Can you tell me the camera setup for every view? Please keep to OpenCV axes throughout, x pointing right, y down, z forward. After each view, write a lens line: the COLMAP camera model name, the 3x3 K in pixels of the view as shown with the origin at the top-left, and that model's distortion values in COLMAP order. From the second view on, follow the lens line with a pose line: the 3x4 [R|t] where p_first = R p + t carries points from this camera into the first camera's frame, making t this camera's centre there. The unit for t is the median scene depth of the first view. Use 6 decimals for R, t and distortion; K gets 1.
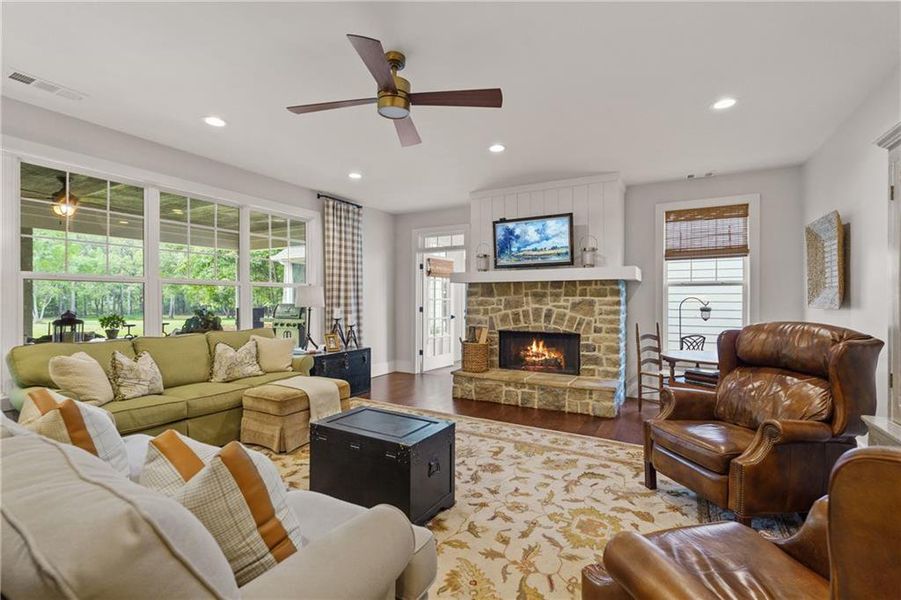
lens RADIAL K [[401.3, 0, 452.1], [0, 401.3, 297.6], [0, 0, 1]] dist [-0.000230, -0.000077]
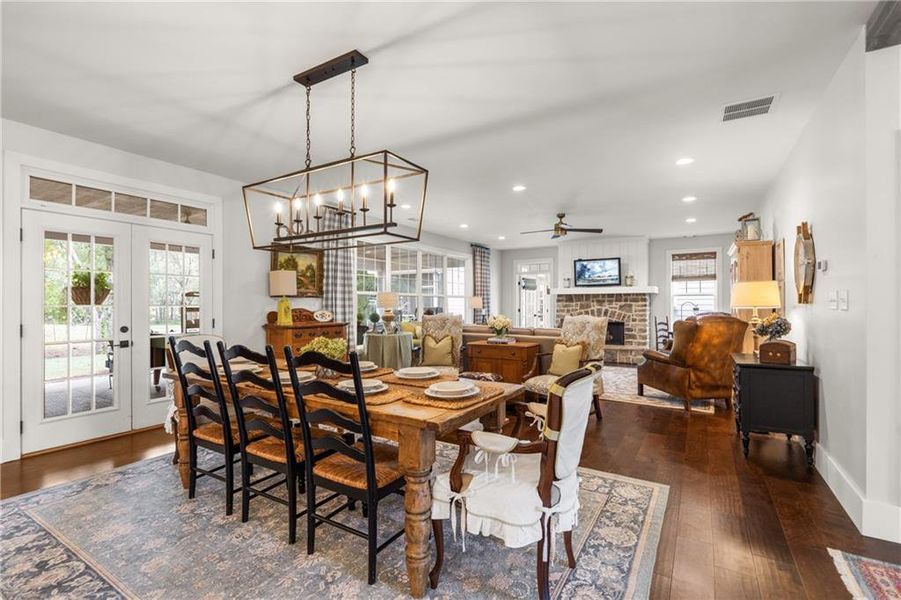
lens RADIAL K [[410.4, 0, 450.5], [0, 410.4, 300.0], [0, 0, 1]] dist [-0.000289, 0.000596]
pose [[0.998956, -0.002793, -0.045587, -0.390515], [0.002529, 0.999980, -0.005855, -0.003055], [0.045602, 0.005734, 0.998943, -0.916489]]
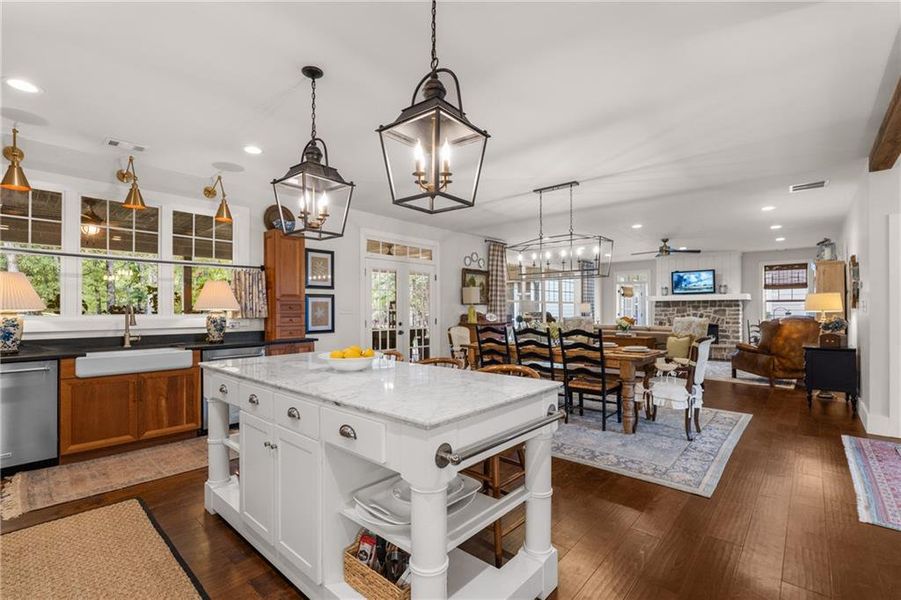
lens RADIAL K [[404.5, 0, 449.8], [0, 404.5, 306.6], [0, 0, 1]] dist [-0.000310, -0.000030]
pose [[0.975061, -0.004760, -0.221888, -0.603397], [0.004063, 0.999985, -0.003599, -0.004727], [0.221901, 0.002608, 0.975066, -1.434452]]
